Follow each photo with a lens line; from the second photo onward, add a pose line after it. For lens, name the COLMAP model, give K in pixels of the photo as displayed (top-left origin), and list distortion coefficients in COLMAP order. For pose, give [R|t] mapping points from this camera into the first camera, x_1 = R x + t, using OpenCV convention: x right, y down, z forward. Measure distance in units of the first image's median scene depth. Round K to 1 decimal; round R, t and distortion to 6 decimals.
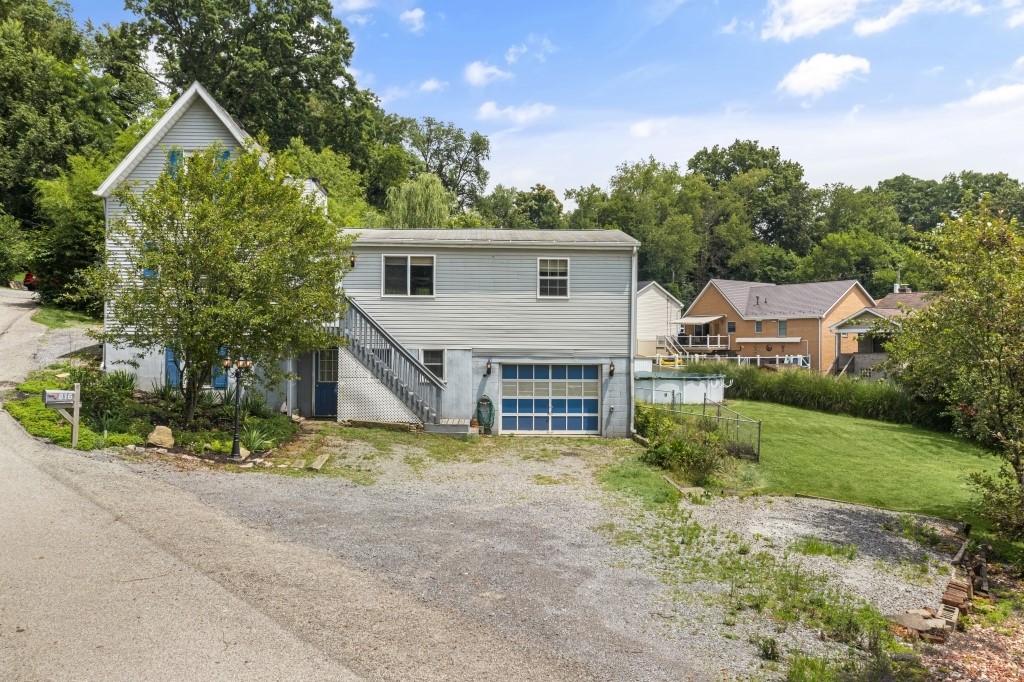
lens RADIAL K [[821.2, 0, 512.0], [0, 821.2, 341.0], [0, 0, 1]] dist [0.002298, 0.001671]
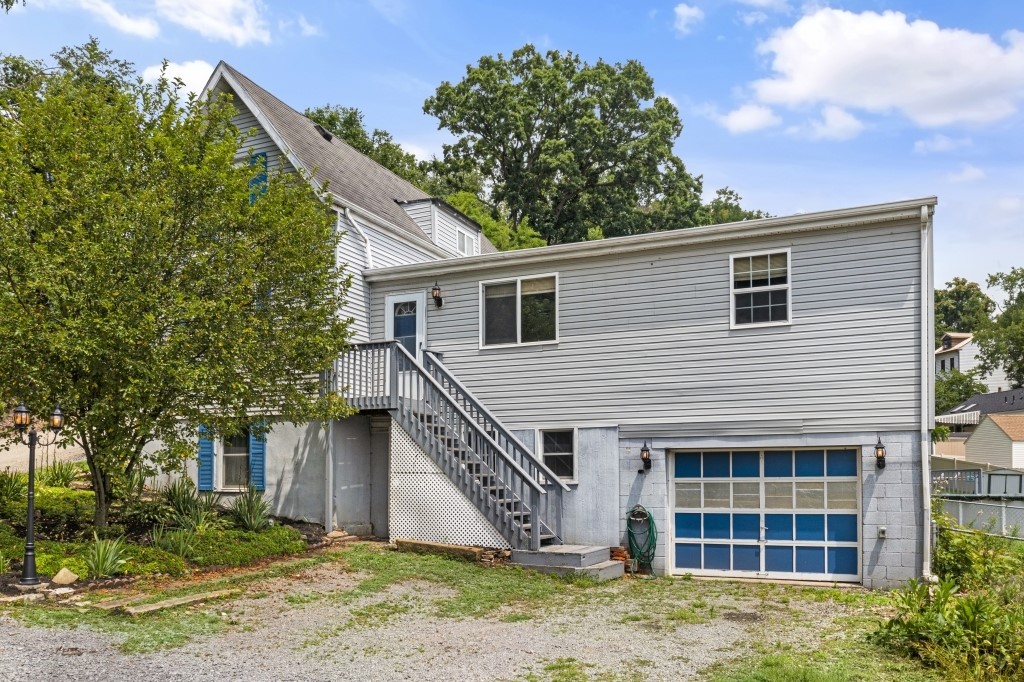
lens RADIAL K [[856.2, 0, 512.5], [0, 856.2, 474.1], [0, 0, 1]] dist [0.003336, 0.002929]
pose [[0.890352, -0.016459, -0.454976, 0.159640], [0.010742, 0.999828, -0.015147, 0.051810], [0.455147, 0.008599, 0.890375, 0.422851]]
